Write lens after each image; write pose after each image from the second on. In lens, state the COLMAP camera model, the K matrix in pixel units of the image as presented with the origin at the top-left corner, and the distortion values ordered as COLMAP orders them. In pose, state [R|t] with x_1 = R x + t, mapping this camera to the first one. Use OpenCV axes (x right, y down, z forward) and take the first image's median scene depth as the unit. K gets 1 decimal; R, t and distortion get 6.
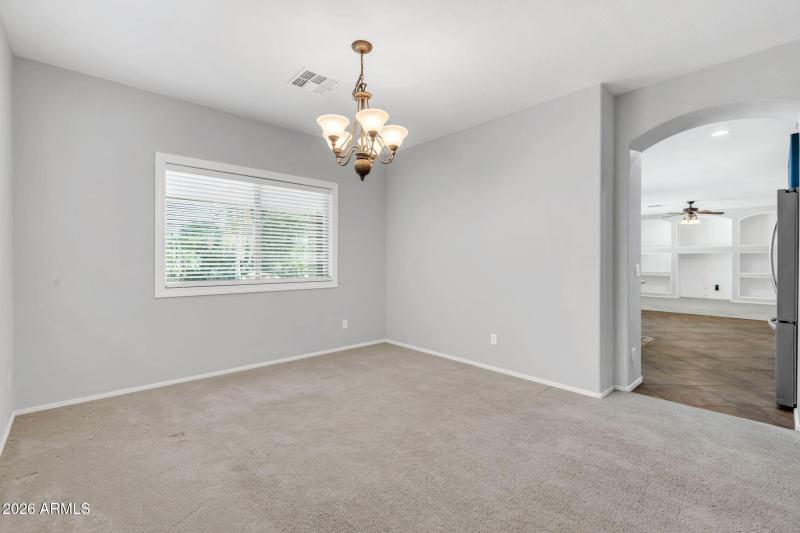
lens RADIAL K [[361.9, 0, 400.0], [0, 361.9, 266.5], [0, 0, 1]] dist [0.000158, -0.000030]
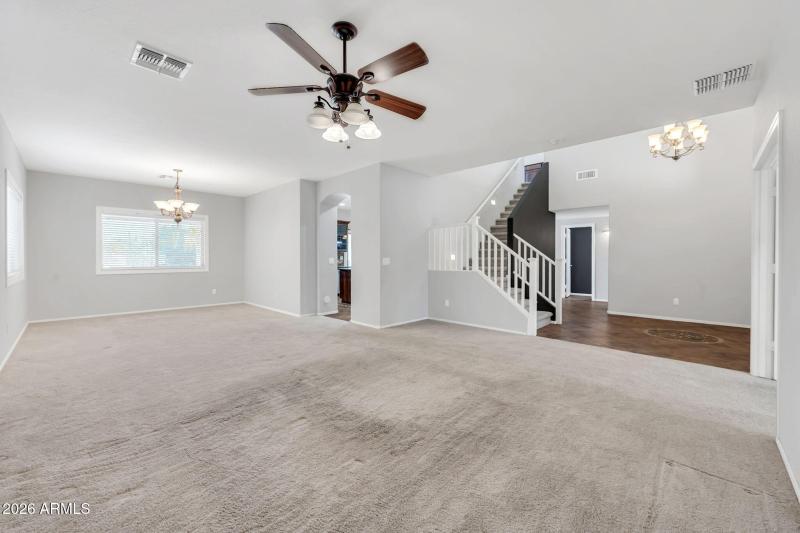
lens RADIAL K [[323.8, 0, 395.1], [0, 323.8, 263.0], [0, 0, 1]] dist [0.000408, 0.000113]
pose [[0.997908, -0.005093, 0.064455, 0.935651], [0.004576, 0.999956, 0.008180, 0.006597], [-0.064494, -0.007868, 0.997887, -0.995141]]
